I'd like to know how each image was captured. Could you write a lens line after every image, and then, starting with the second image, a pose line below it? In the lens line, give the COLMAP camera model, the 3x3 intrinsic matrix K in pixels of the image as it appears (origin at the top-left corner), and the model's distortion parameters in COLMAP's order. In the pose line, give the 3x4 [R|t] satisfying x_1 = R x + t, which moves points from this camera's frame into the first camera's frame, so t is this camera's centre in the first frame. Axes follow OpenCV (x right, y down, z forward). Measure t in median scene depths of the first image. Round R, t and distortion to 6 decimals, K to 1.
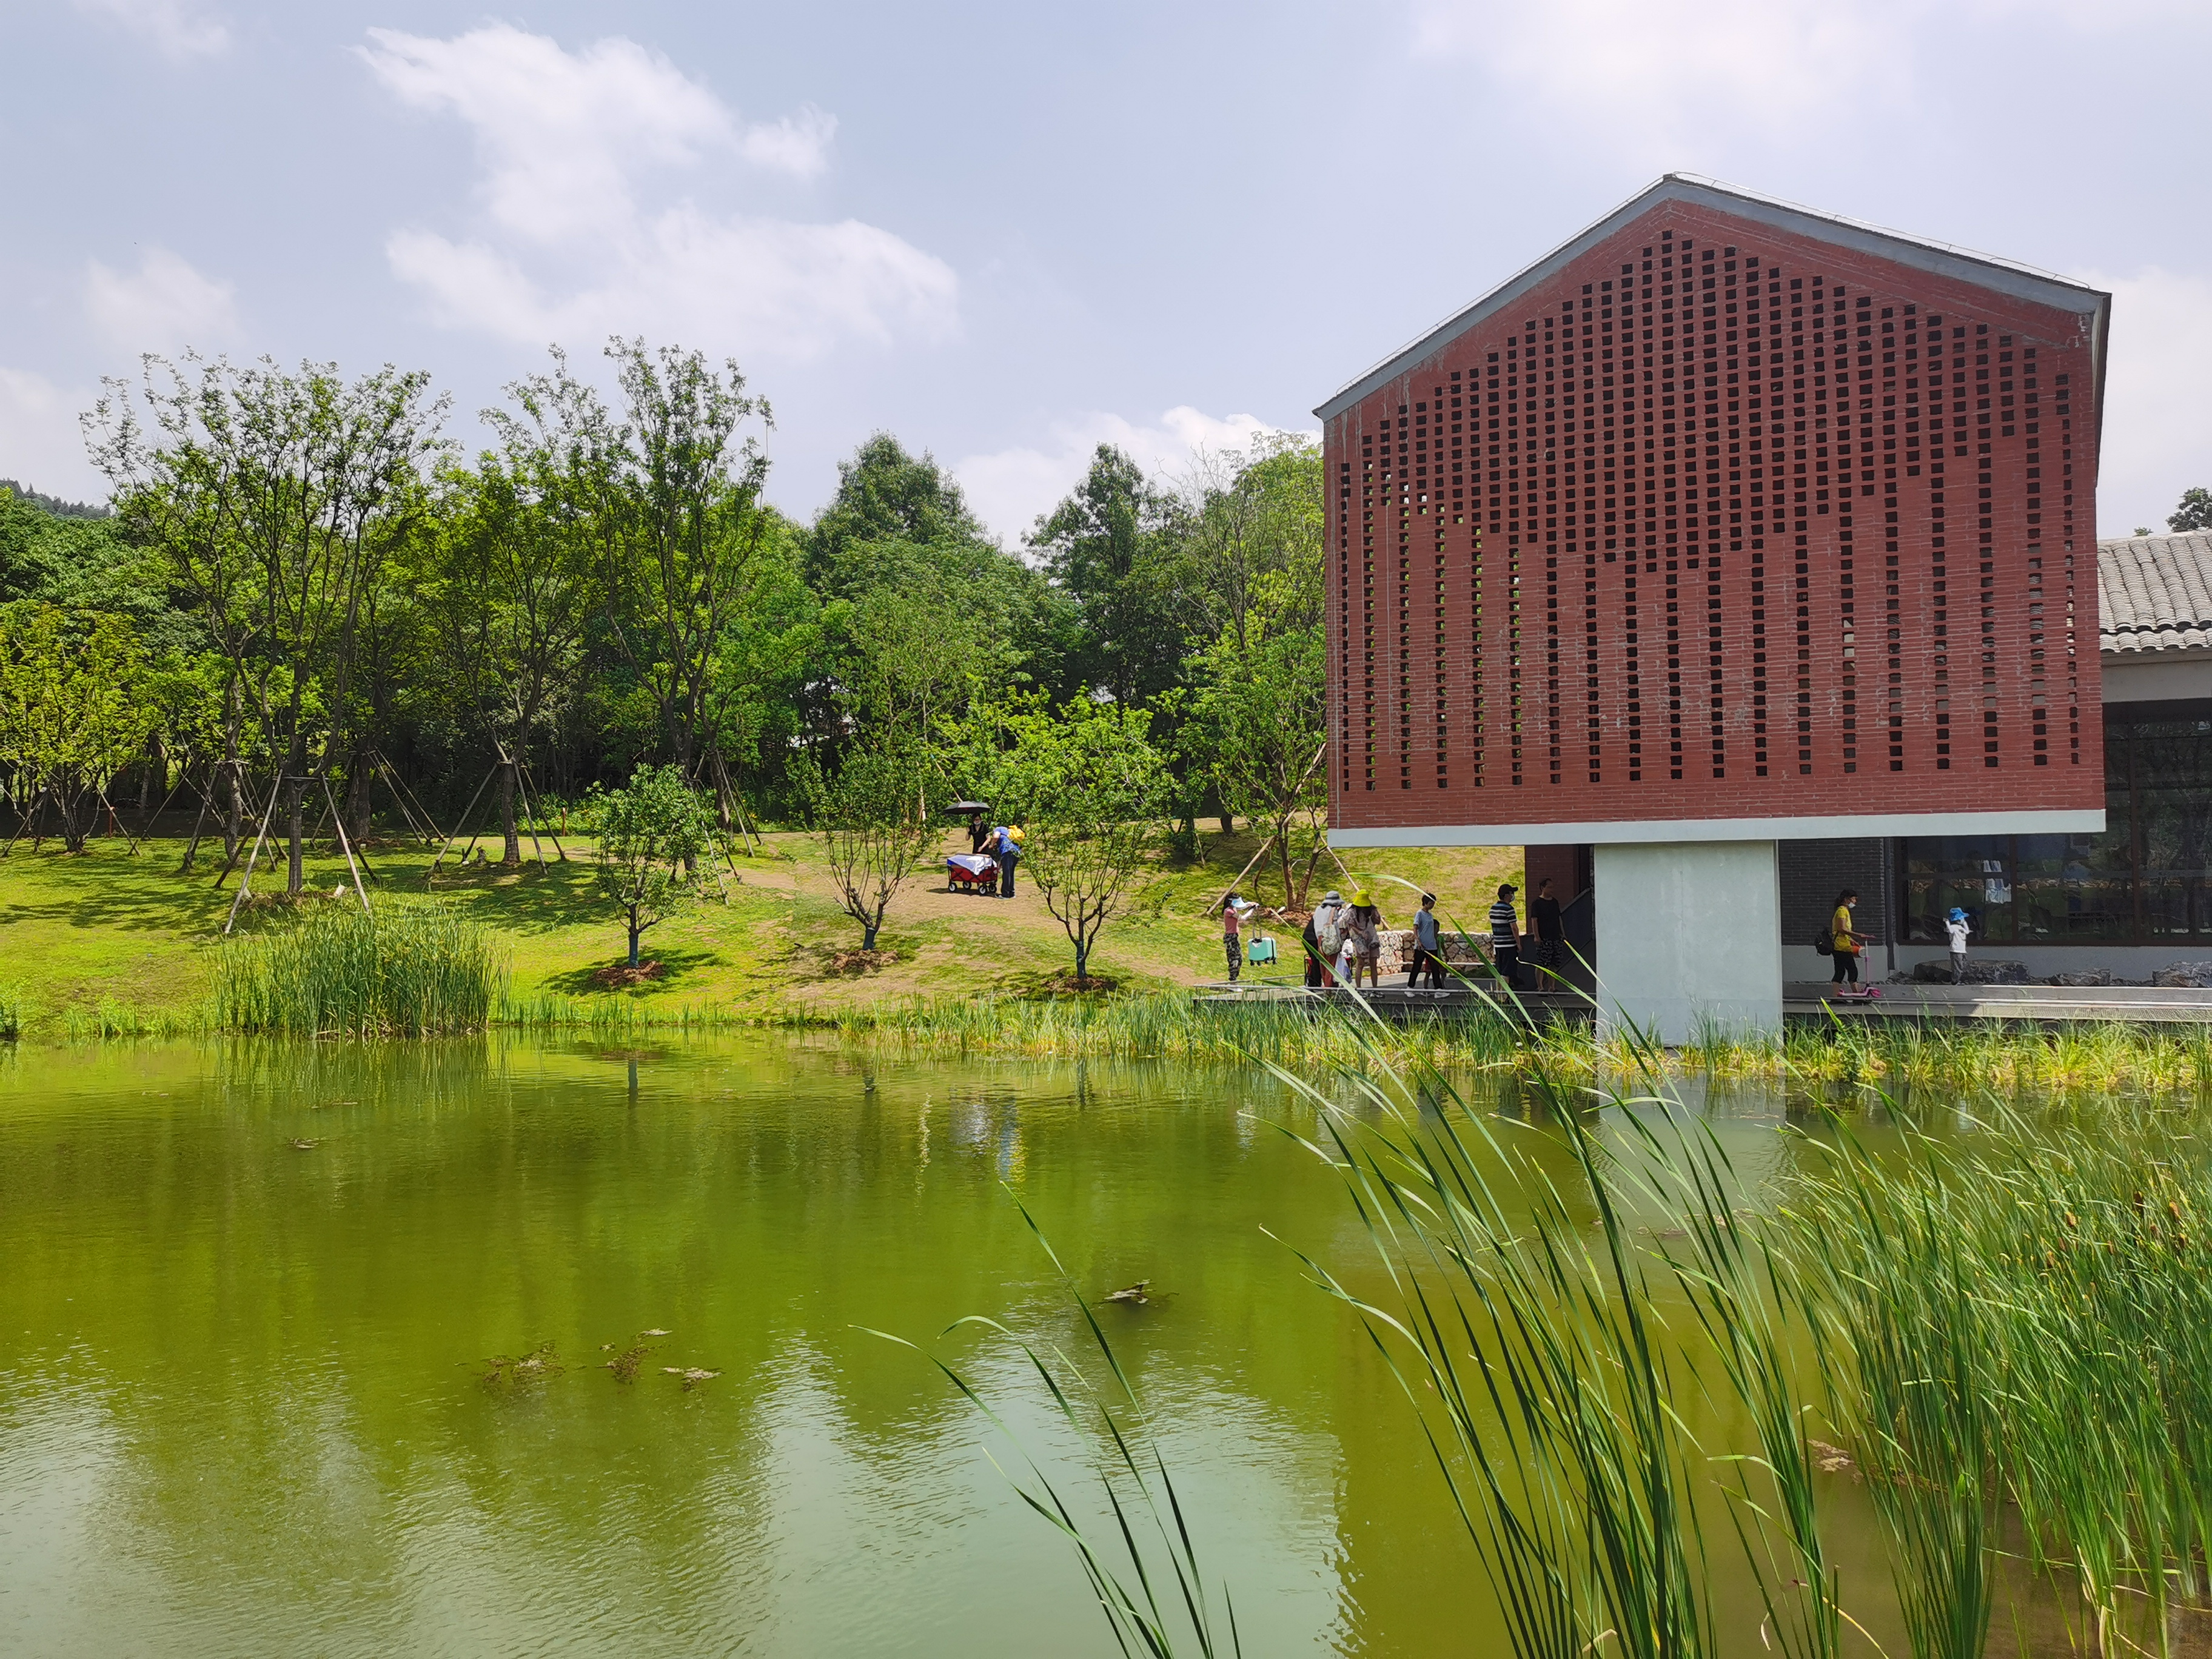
lens RADIAL K [[1824.5, 0, 1100.4], [0, 1824.5, 826.0], [0, 0, 1]] dist [0.053658, -0.040037]
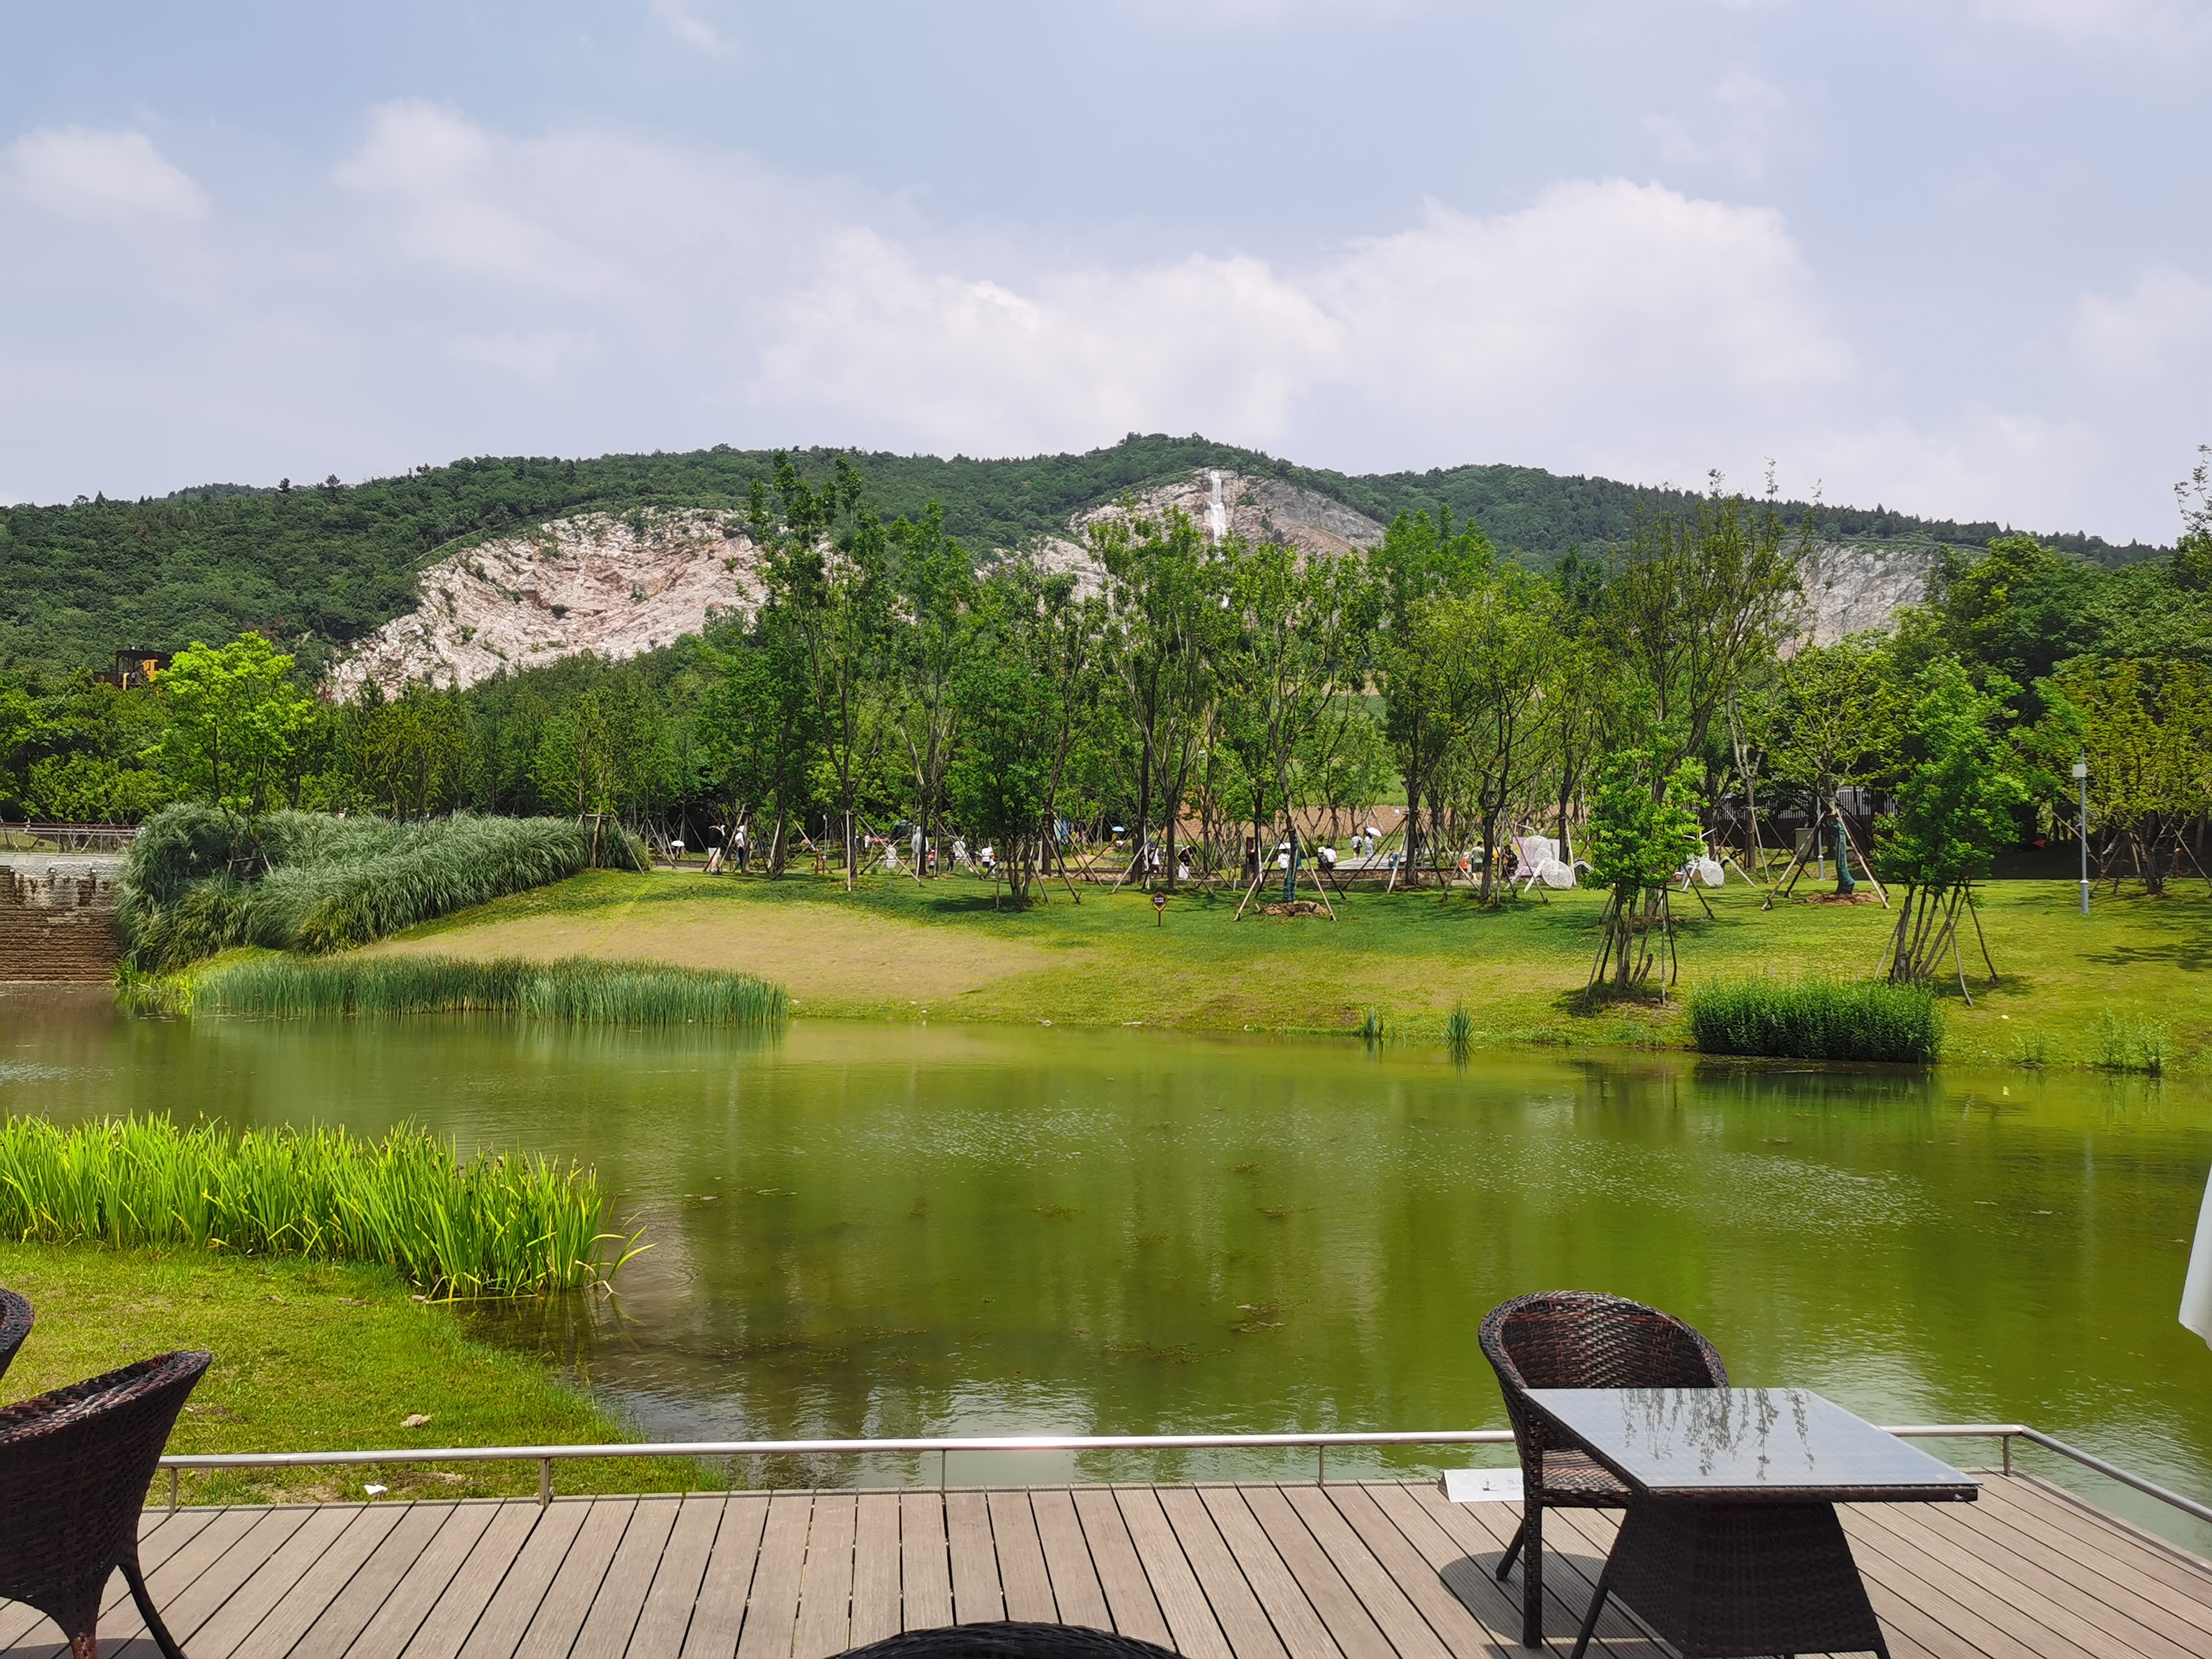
lens RADIAL K [[1824.5, 0, 1095.1], [0, 1824.5, 809.6], [0, 0, 1]] dist [0.053658, -0.040037]
pose [[0.553007, -0.027270, -0.832730, -0.018152], [0.009743, 0.999608, -0.026264, -0.016155], [0.833119, 0.006411, 0.553056, -0.106555]]
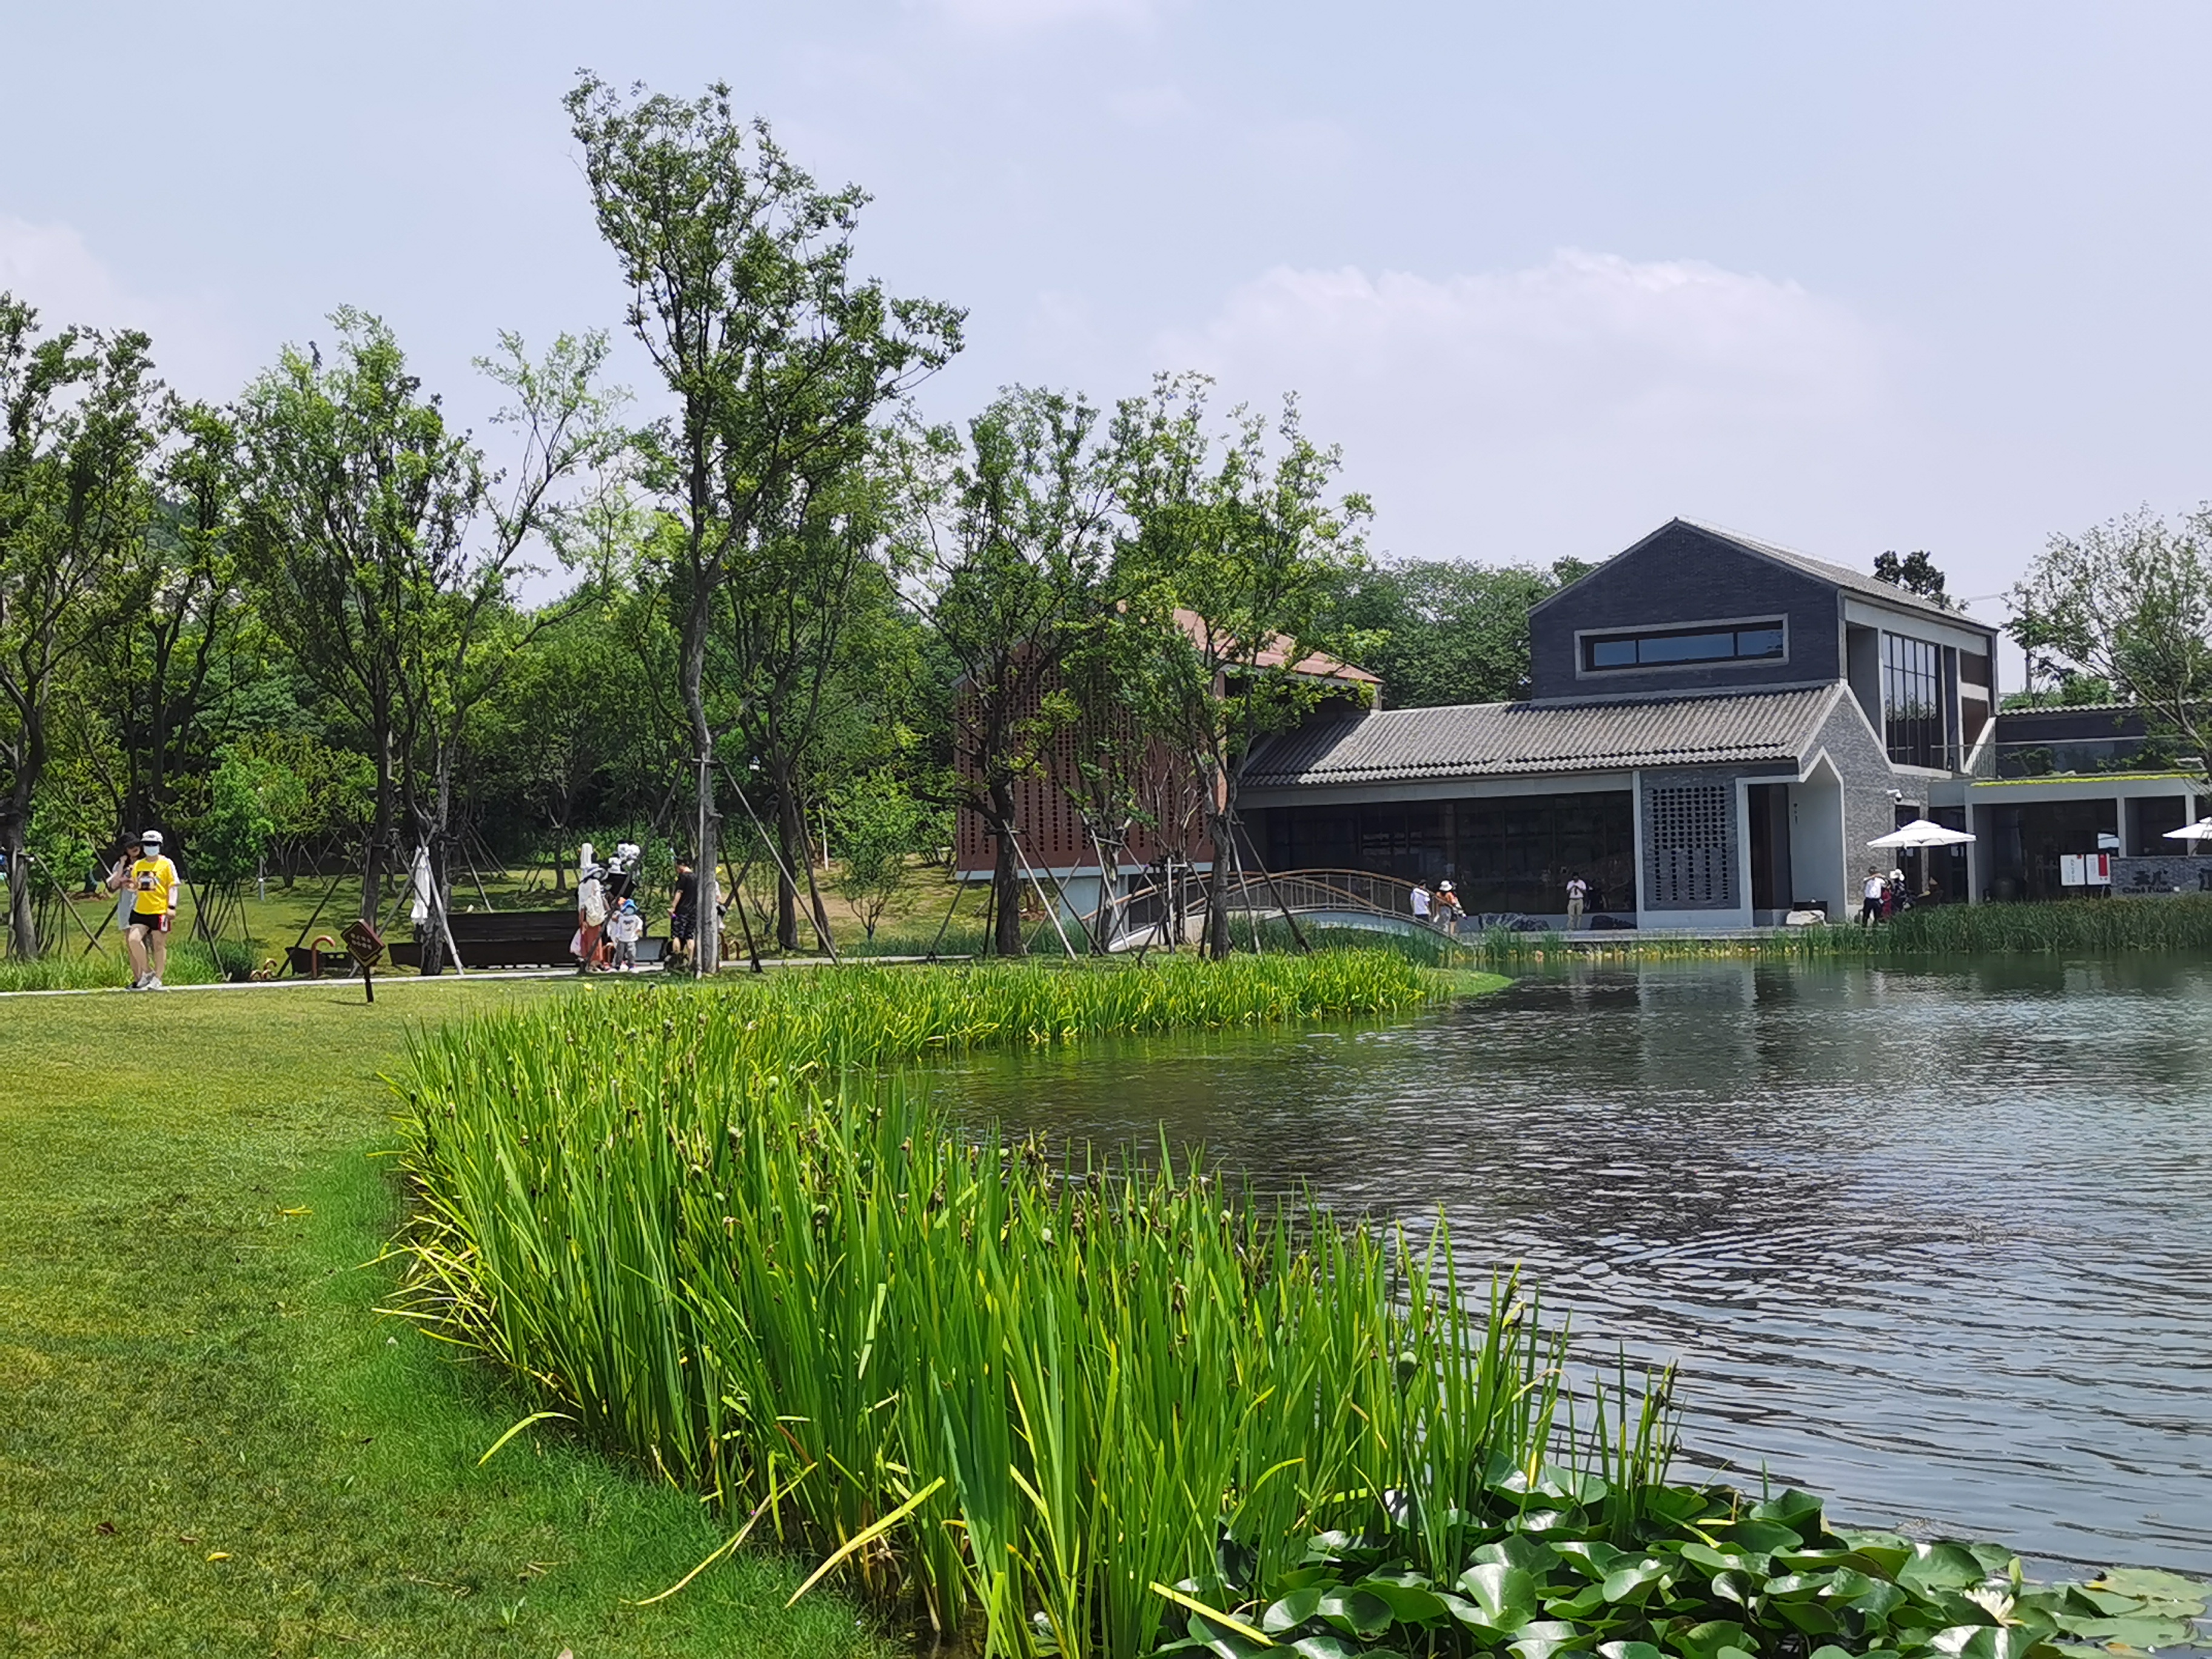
lens RADIAL K [[2758.6, 0, 1104.4], [0, 2758.6, 828.6], [0, 0, 1]] dist [0.016646, 0.000000]
pose [[0.998012, -0.018800, -0.060159, 0.382751], [0.019388, 0.999770, 0.009206, -0.058130], [0.059972, -0.010354, 0.998146, -1.764429]]
